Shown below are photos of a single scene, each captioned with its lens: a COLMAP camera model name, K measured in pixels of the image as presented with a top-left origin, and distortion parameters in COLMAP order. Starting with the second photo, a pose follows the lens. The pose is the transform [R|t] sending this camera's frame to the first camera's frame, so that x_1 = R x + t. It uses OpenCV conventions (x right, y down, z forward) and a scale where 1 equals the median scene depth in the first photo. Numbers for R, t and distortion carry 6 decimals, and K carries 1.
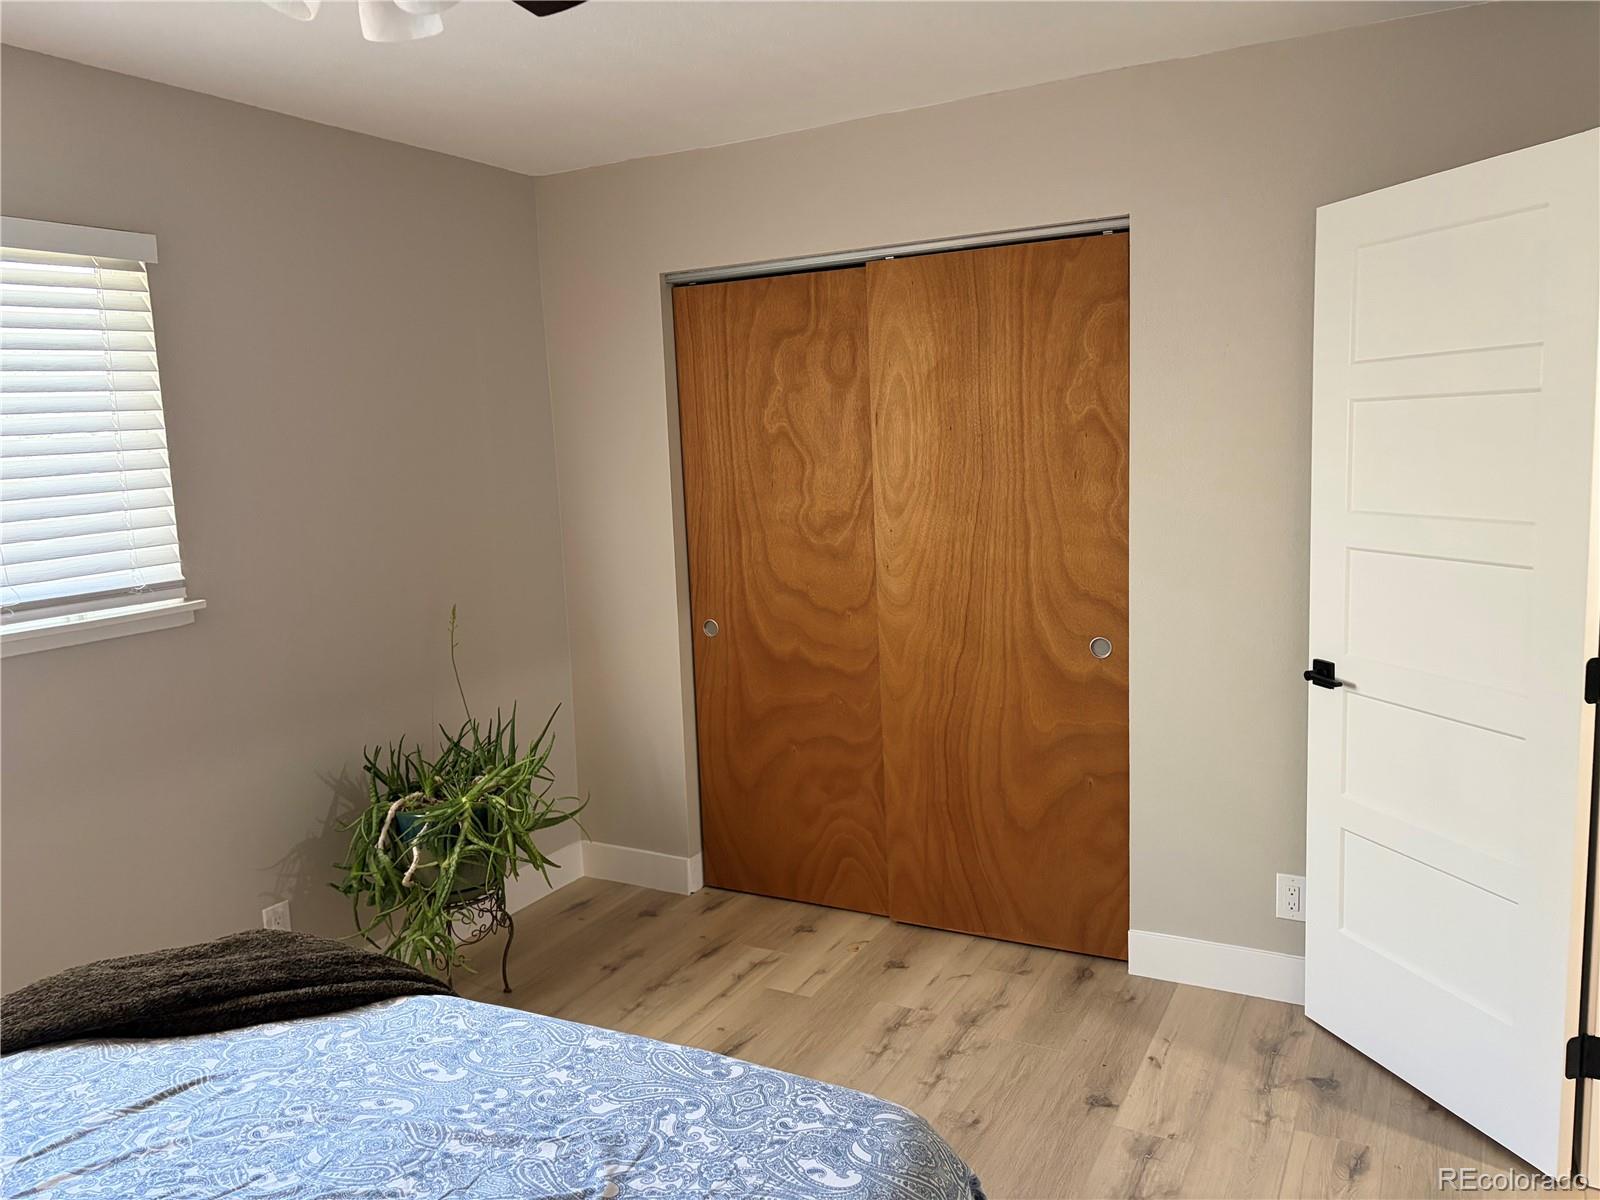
lens RADIAL K [[1197.7, 0, 799.4], [0, 1197.7, 607.5], [0, 0, 1]] dist [0.046896, -0.010530]
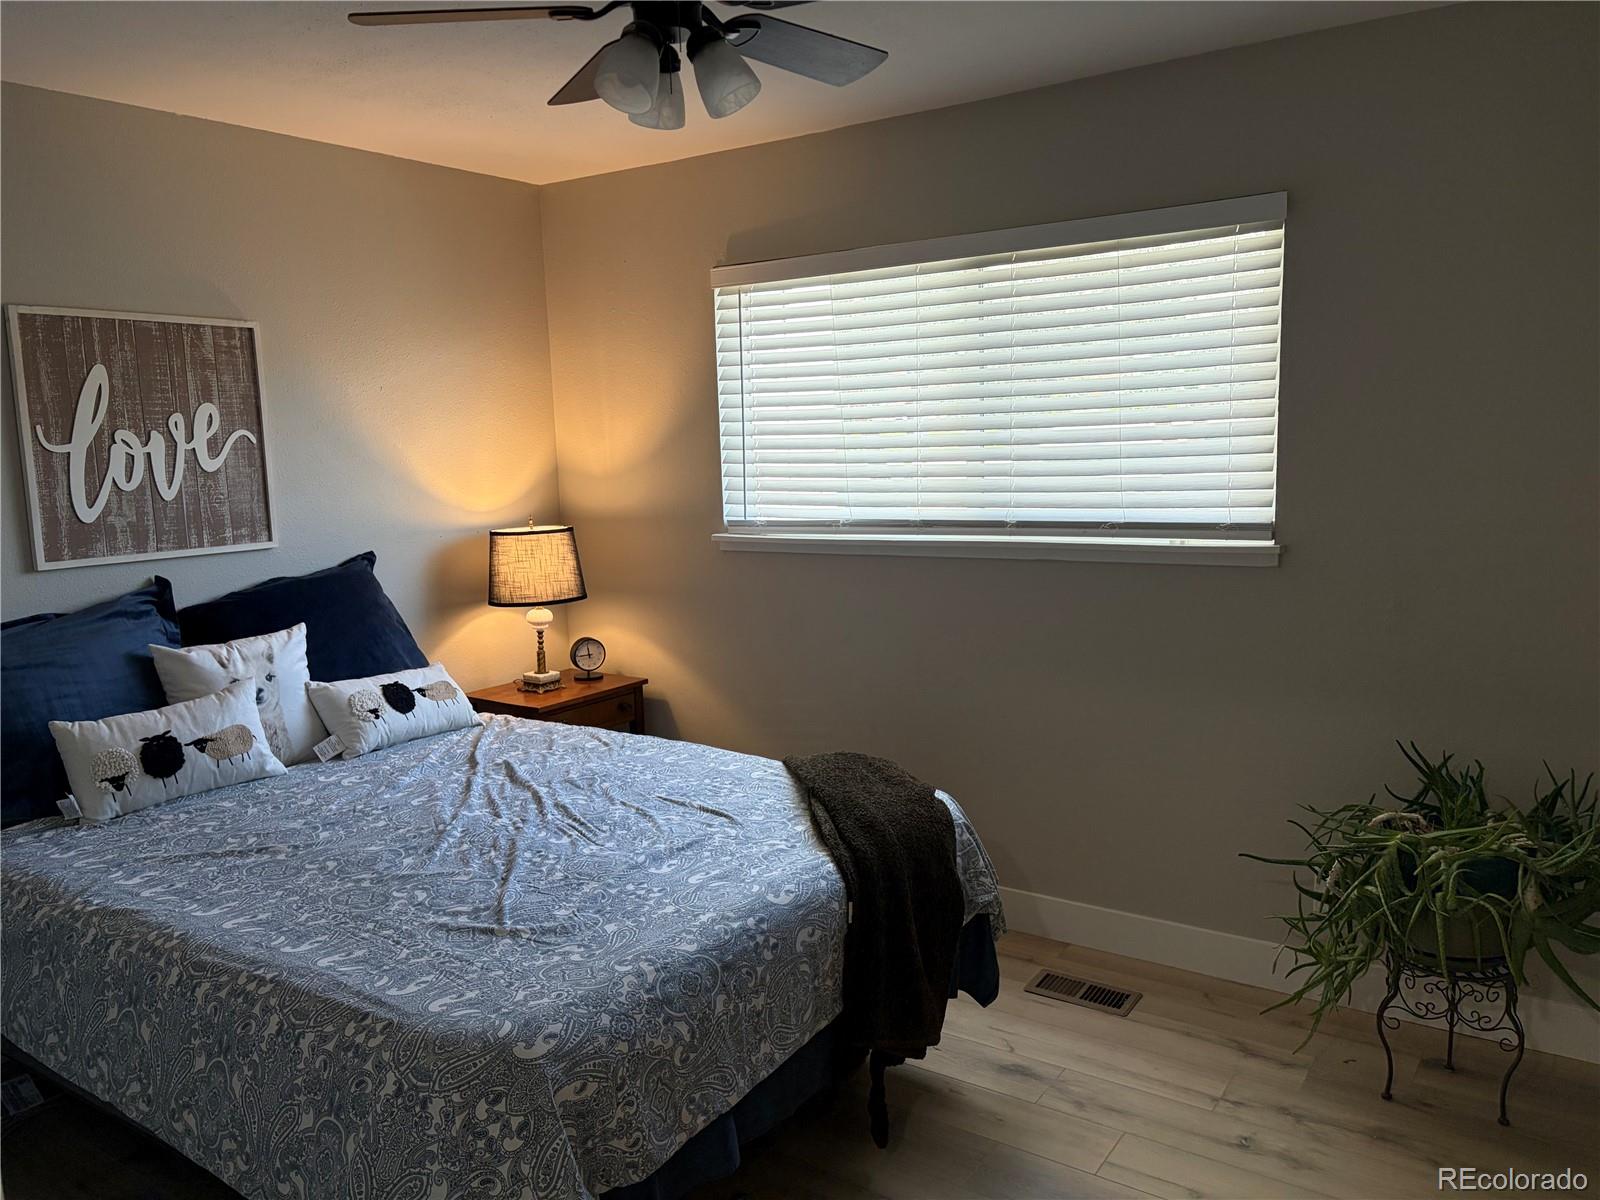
lens RADIAL K [[1197.7, 0, 799.4], [0, 1197.7, 607.5], [0, 0, 1]] dist [0.046896, -0.010530]
pose [[-0.100212, 0.198239, -0.975017, 1.001621], [-0.105687, 0.972285, 0.208546, -0.223365], [0.989337, 0.123946, -0.076483, 1.201204]]
